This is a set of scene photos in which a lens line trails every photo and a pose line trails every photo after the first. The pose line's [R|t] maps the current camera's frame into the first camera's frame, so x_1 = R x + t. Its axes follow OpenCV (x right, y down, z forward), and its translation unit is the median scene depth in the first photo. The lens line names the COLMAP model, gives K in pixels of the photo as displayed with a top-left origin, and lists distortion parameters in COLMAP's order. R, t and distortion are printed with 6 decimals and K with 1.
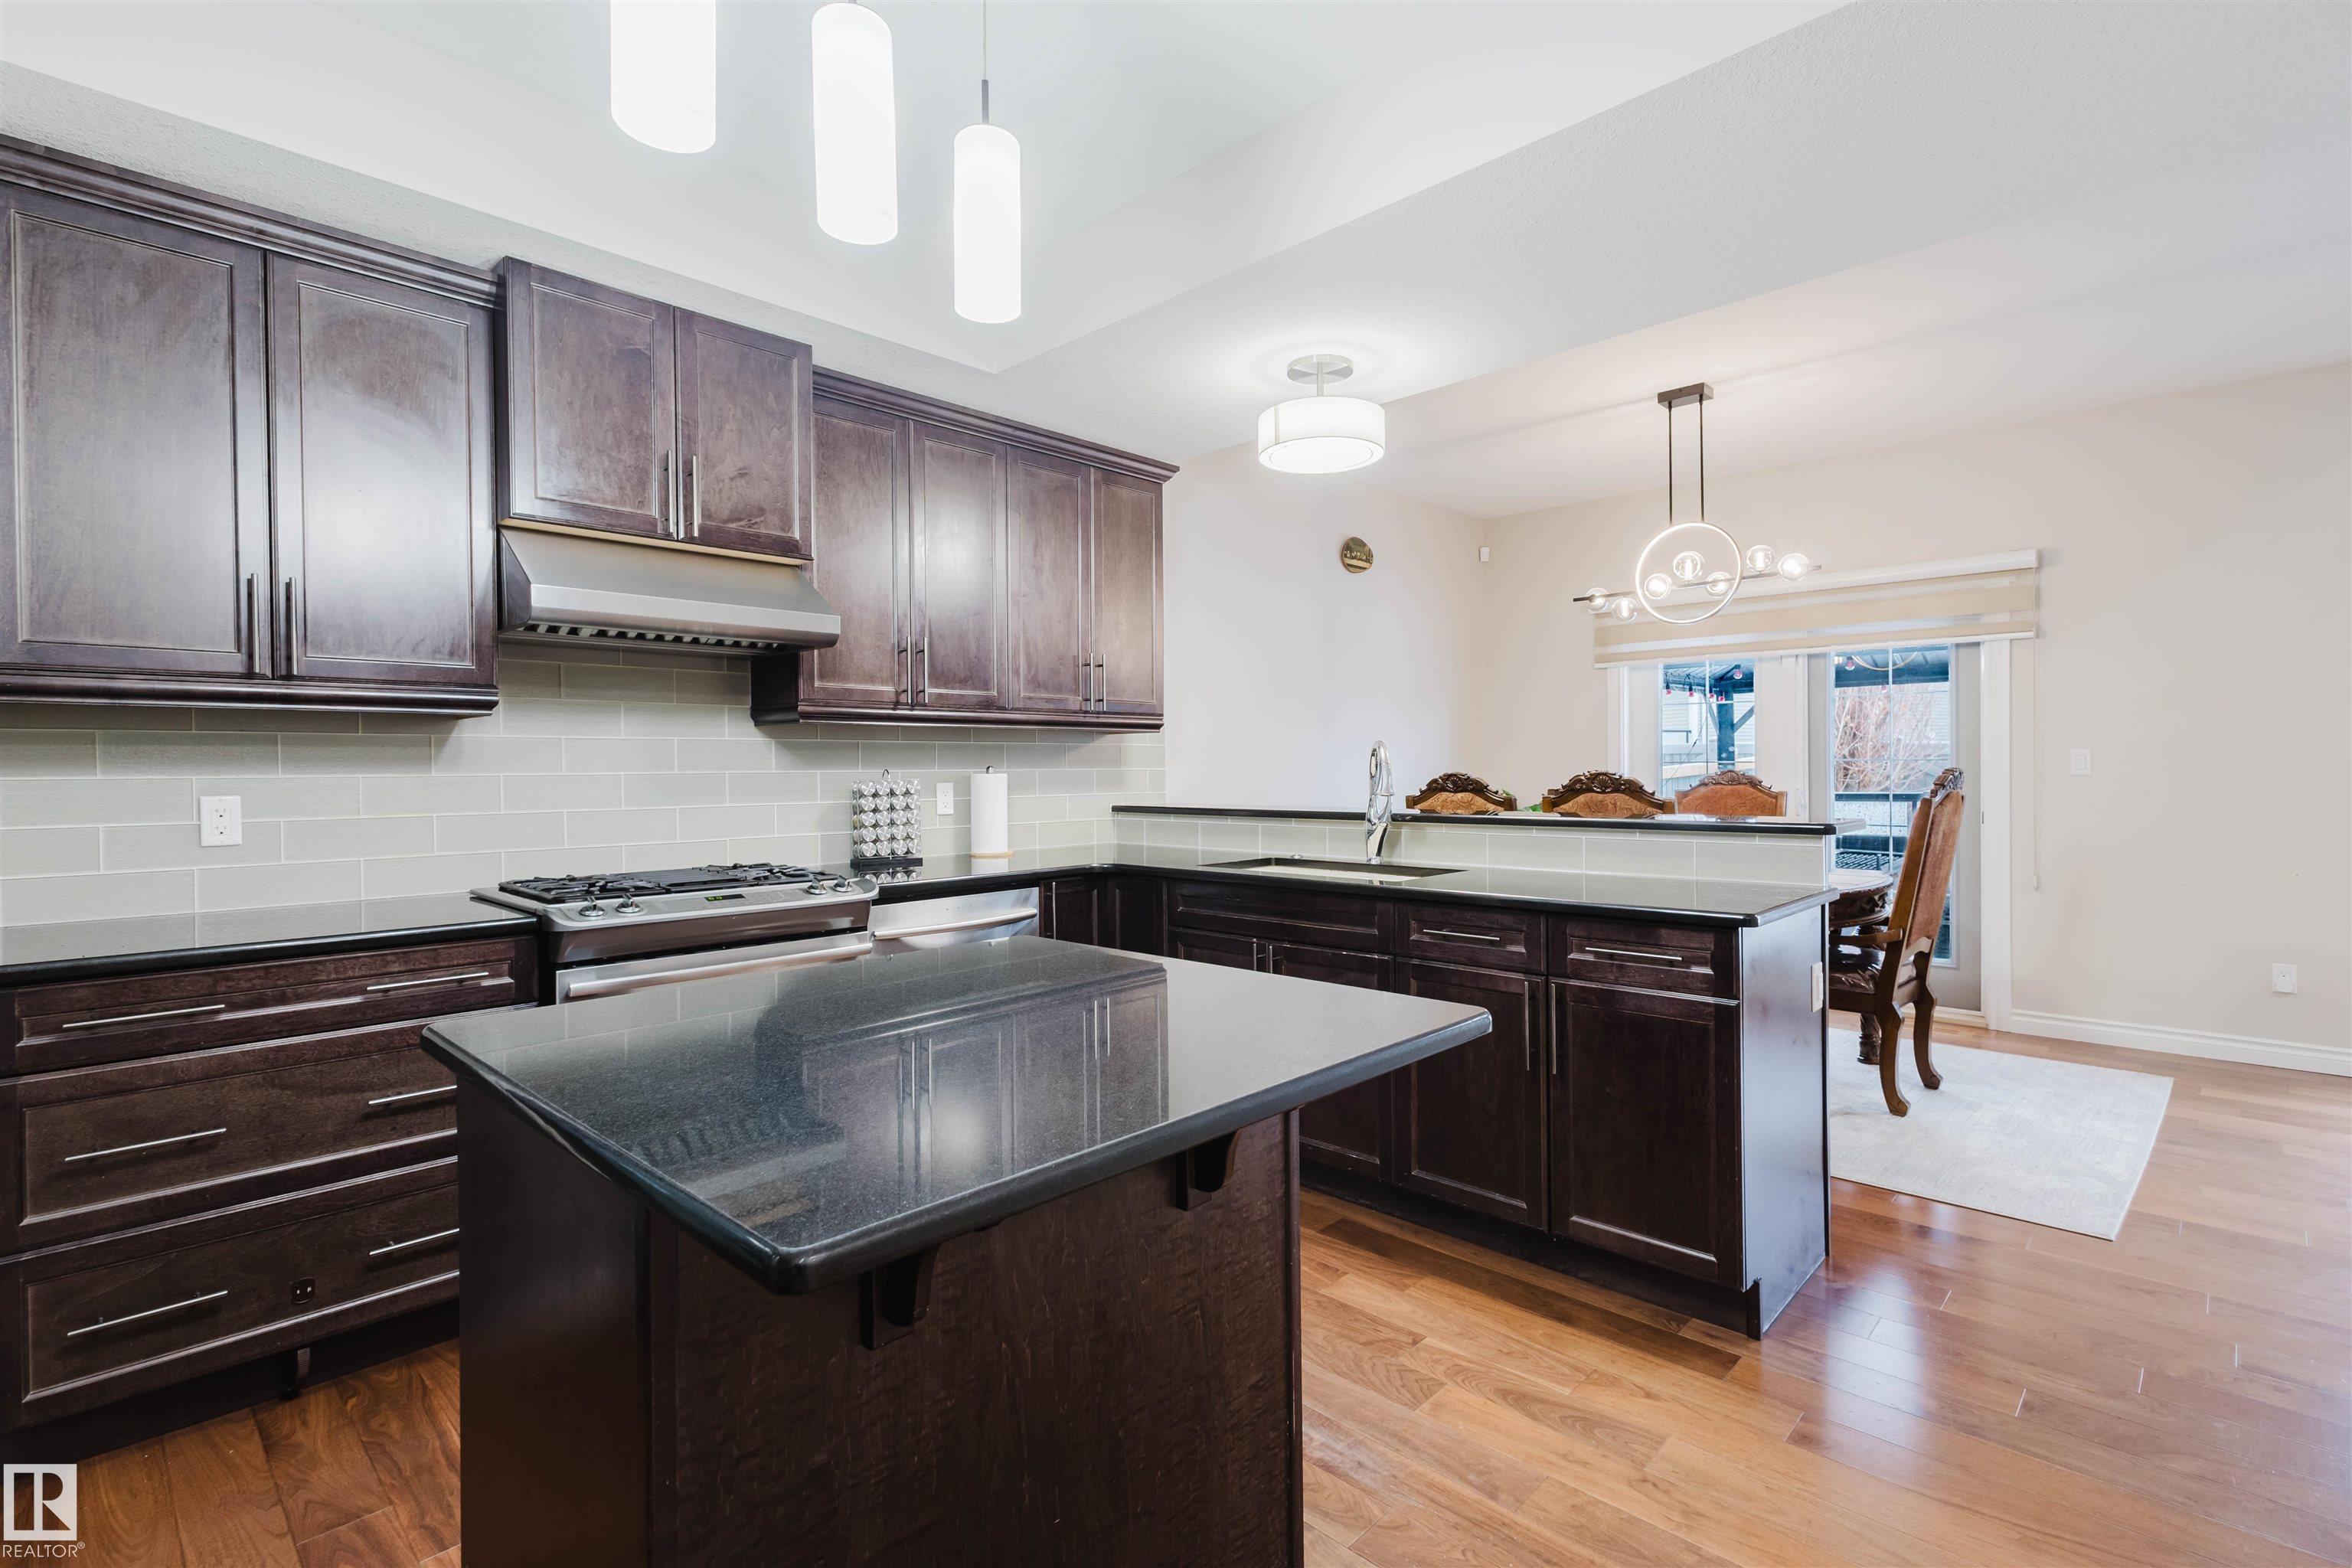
lens RADIAL K [[1082.2, 0, 1175.0], [0, 1082.2, 778.7], [0, 0, 1]] dist [0.012727, -0.001534]
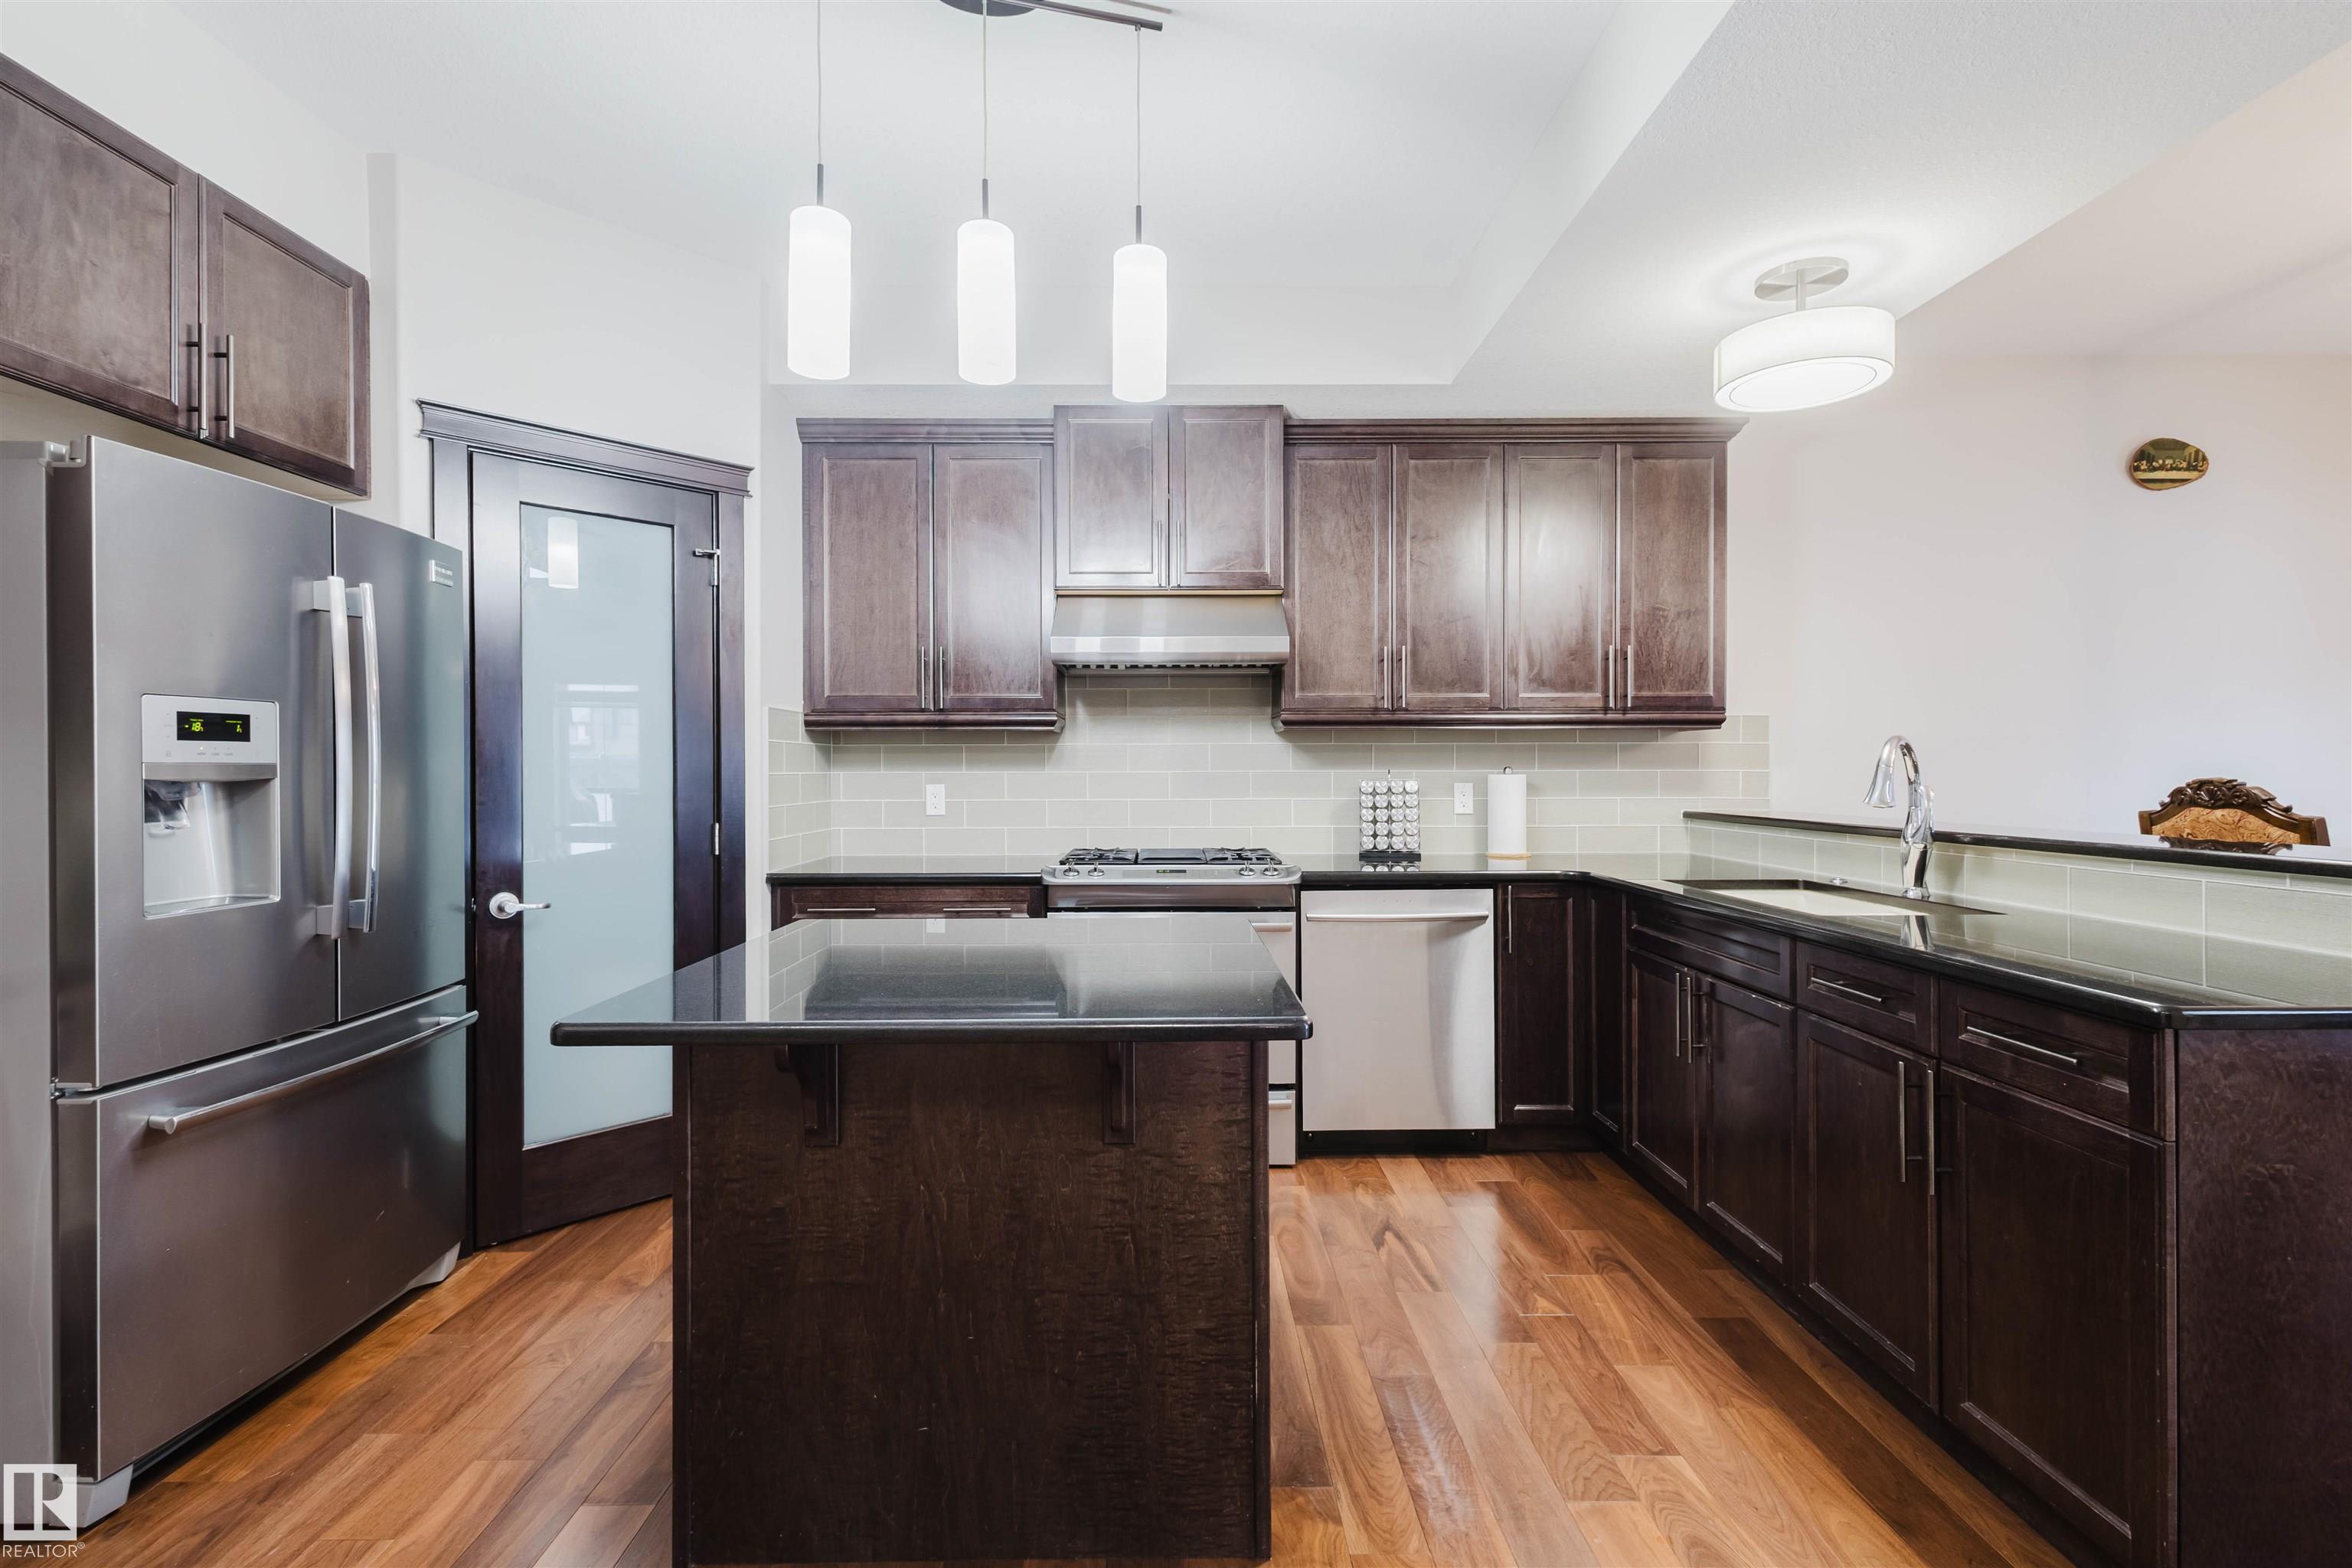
lens RADIAL K [[1087.8, 0, 1168.7], [0, 1087.8, 775.0], [0, 0, 1]] dist [0.010950, -0.000912]
pose [[0.700848, 0.008652, -0.713258, 0.392522], [-0.010077, 0.999947, 0.002227, -0.003767], [0.713239, 0.005627, 0.700898, 0.092273]]
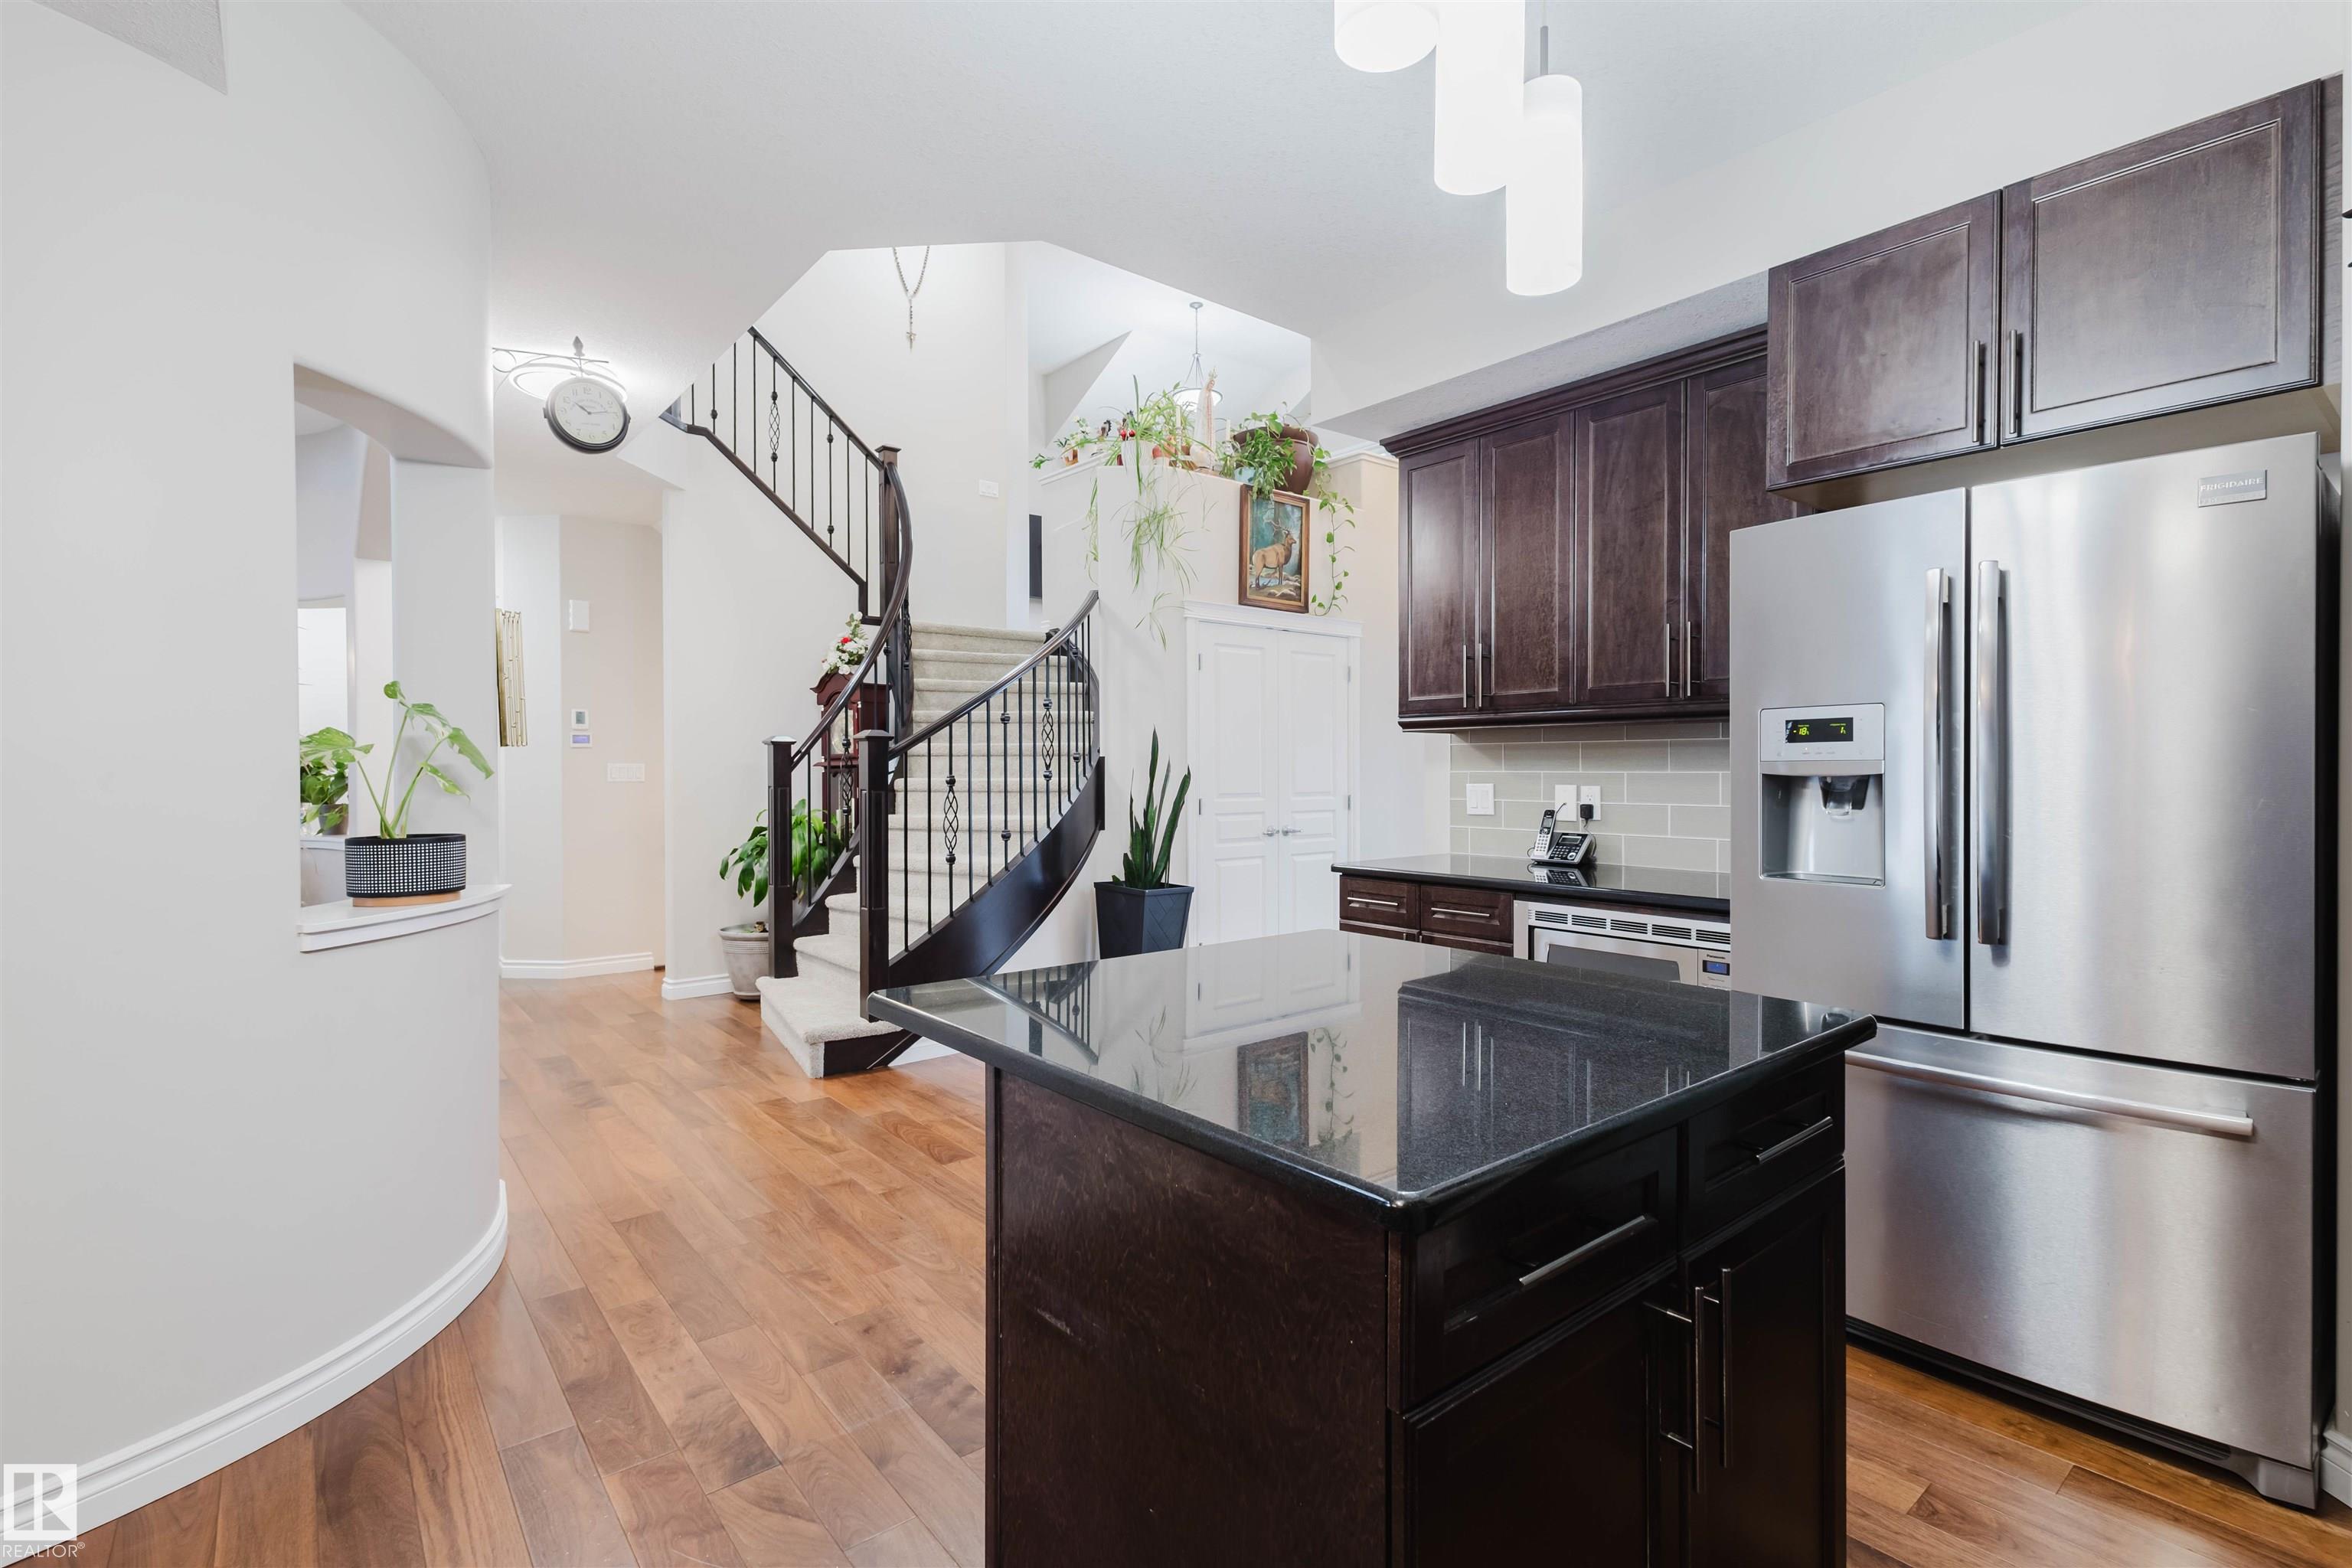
lens RADIAL K [[1082.2, 0, 1175.0], [0, 1082.2, 778.7], [0, 0, 1]] dist [0.012727, -0.001534]
pose [[-0.993516, 0.009898, 0.113259, -0.065042], [0.011994, 0.999769, 0.017840, -0.009717], [-0.113056, 0.019083, -0.993405, 0.893481]]
